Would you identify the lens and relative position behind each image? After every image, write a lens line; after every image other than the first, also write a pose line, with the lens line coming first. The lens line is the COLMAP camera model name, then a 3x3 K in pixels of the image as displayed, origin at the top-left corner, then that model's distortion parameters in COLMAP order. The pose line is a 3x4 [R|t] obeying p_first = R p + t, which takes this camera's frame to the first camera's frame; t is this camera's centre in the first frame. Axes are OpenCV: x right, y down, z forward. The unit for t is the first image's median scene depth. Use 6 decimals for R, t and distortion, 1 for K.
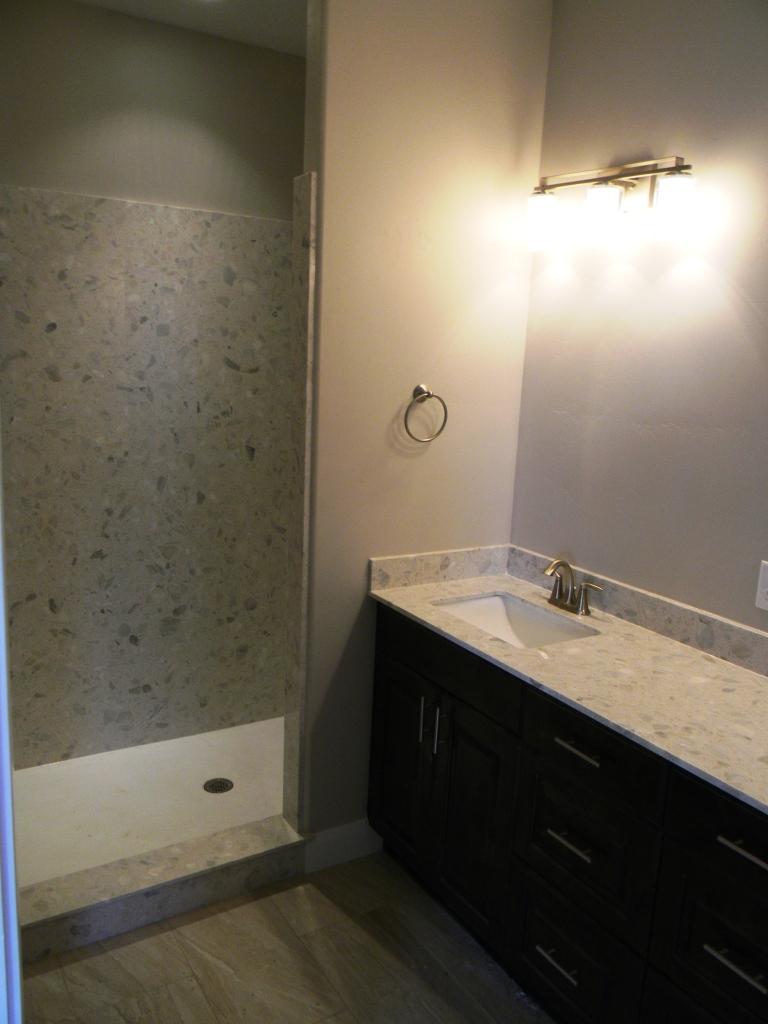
lens RADIAL K [[831.0, 0, 388.7], [0, 831.0, 509.4], [0, 0, 1]] dist [0.010930, -0.039909]
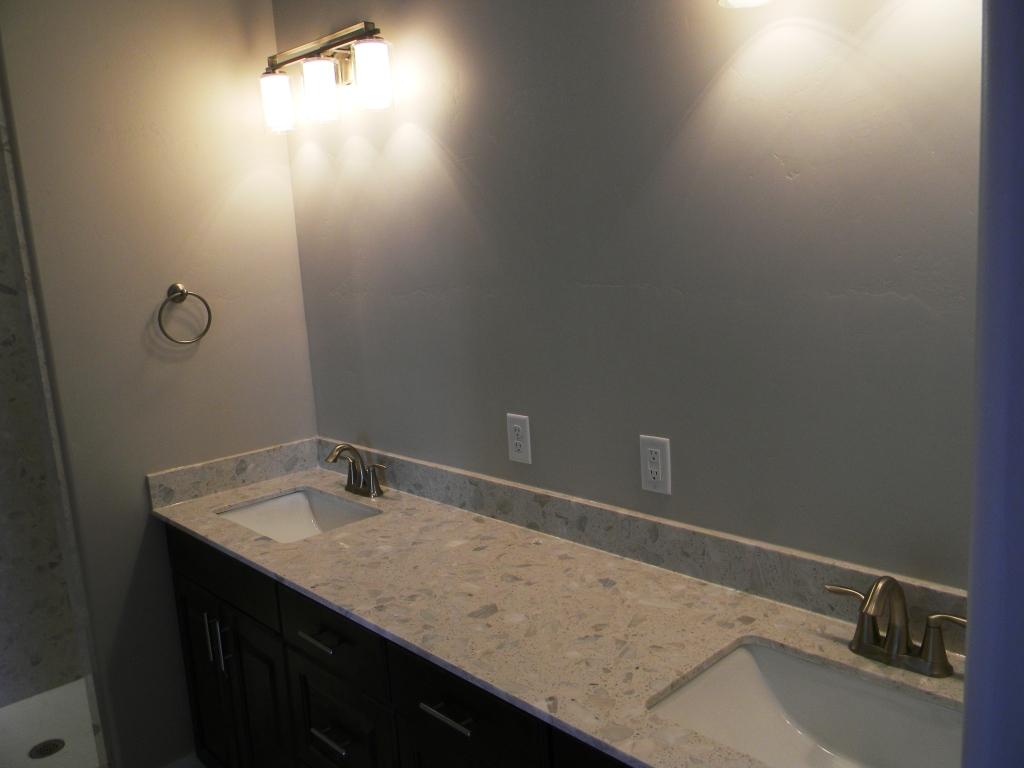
lens RADIAL K [[831.0, 0, 508.4], [0, 831.0, 390.6], [0, 0, 1]] dist [0.010930, -0.039909]
pose [[0.974314, -0.146341, 0.171163, 0.232892], [0.149982, 0.988652, -0.008468, 0.035333], [-0.167981, 0.033922, 0.985206, 0.012025]]
